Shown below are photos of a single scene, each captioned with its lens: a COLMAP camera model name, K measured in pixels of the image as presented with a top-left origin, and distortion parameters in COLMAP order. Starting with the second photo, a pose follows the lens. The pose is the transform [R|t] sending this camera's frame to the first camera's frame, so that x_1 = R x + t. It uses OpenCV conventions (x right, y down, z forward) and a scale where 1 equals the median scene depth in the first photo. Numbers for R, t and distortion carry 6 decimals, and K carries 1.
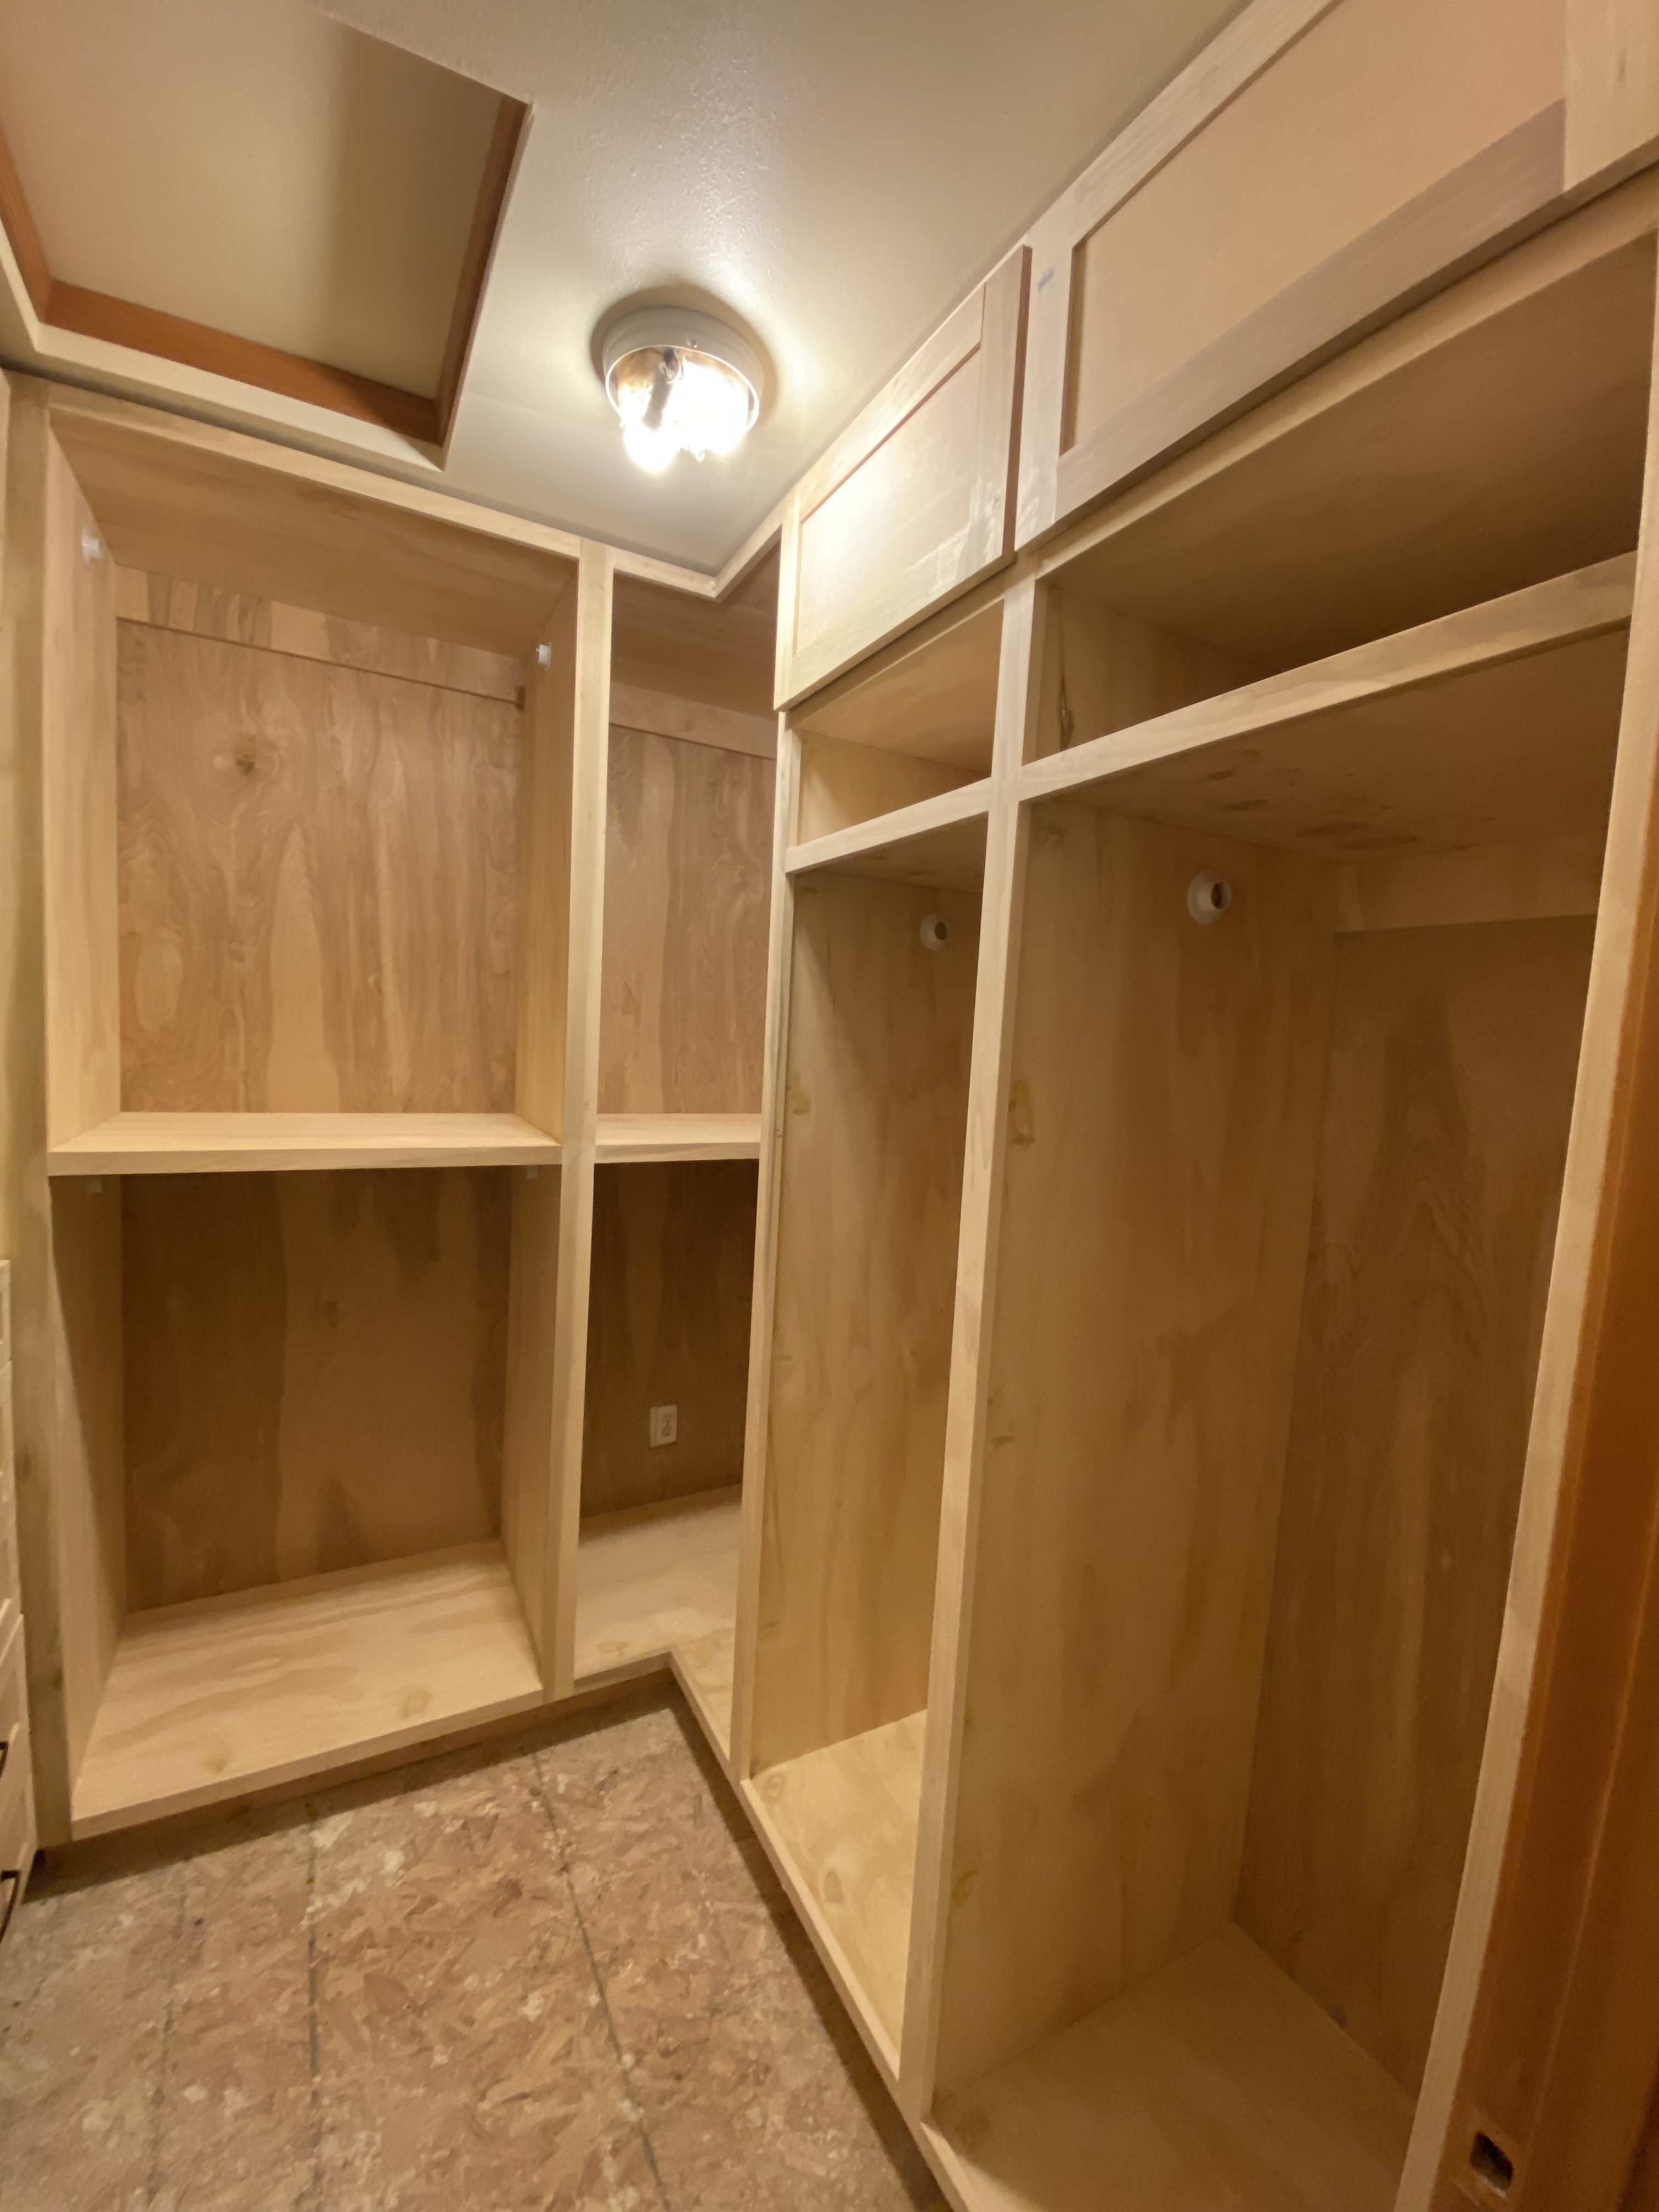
lens RADIAL K [[908.3, 0, 839.6], [0, 908.3, 1105.2], [0, 0, 1]] dist [0.024532, -0.021103]
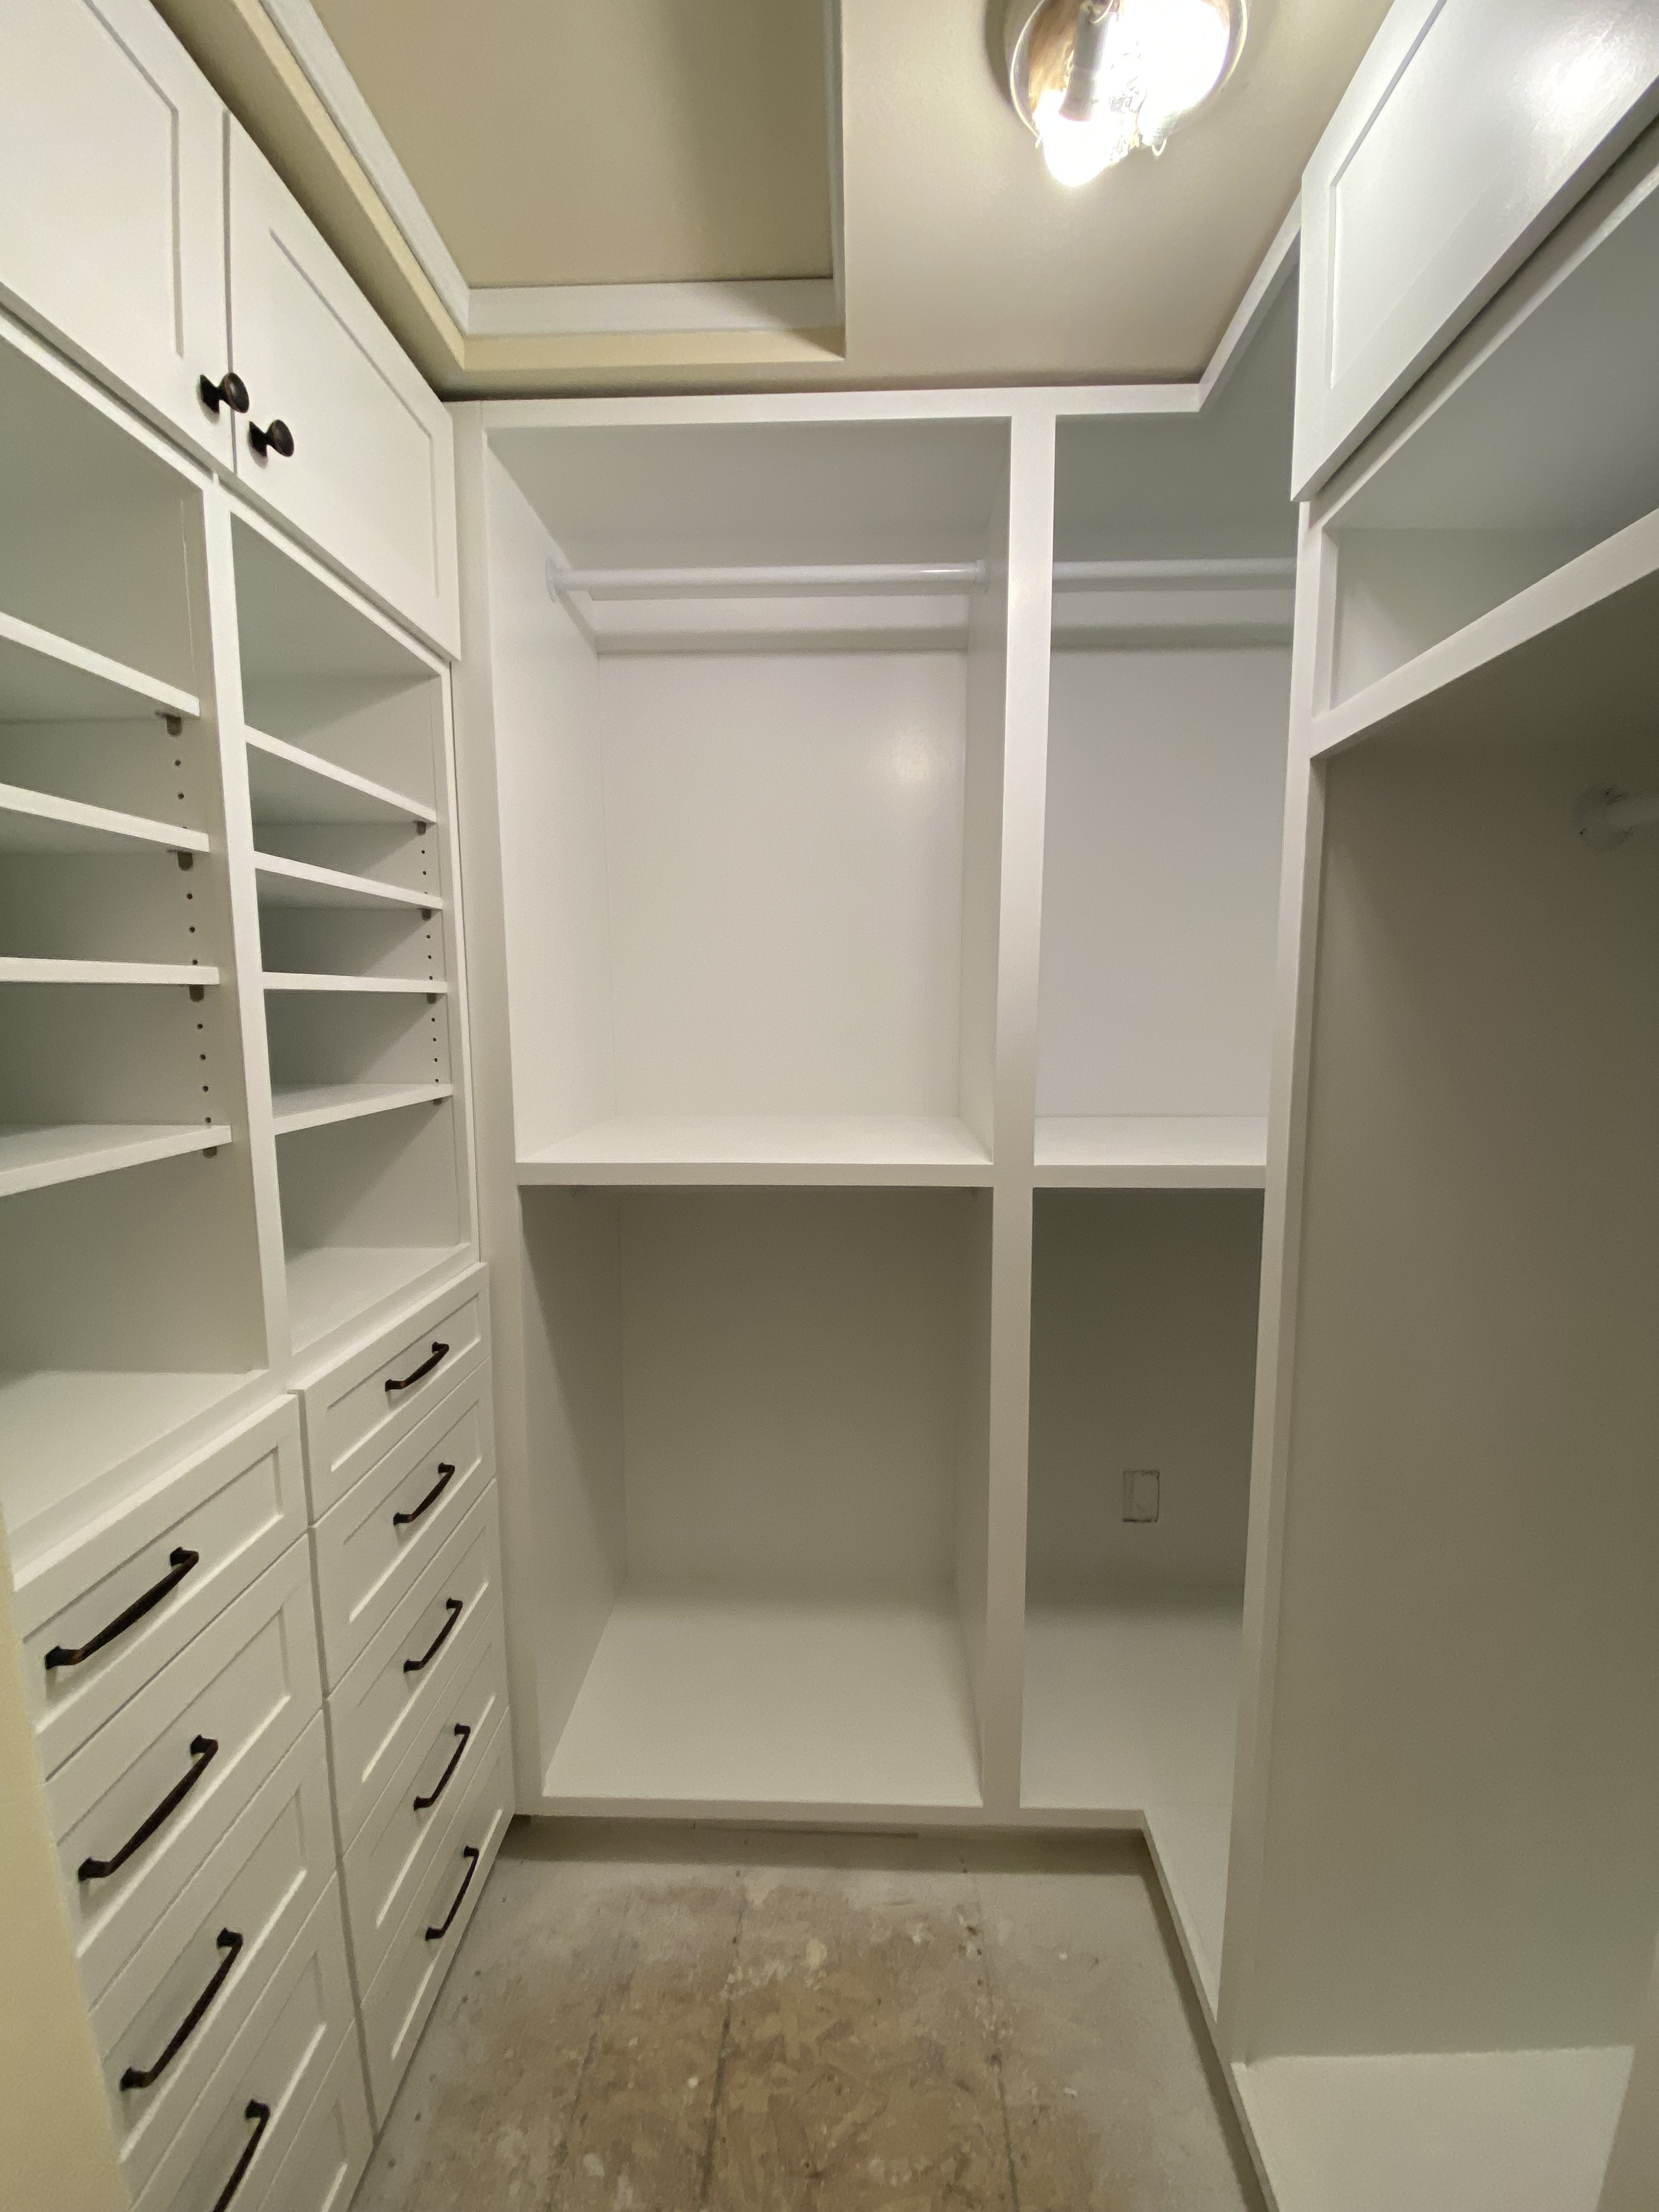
lens RADIAL K [[902.4, 0, 829.5], [0, 902.4, 1106.0], [0, 0, 1]] dist [0.023479, -0.021151]
pose [[0.854392, 0.002061, -0.519625, -0.014253], [0.007341, 0.999844, 0.016035, -0.024563], [0.519578, -0.017515, 0.854244, 0.267926]]
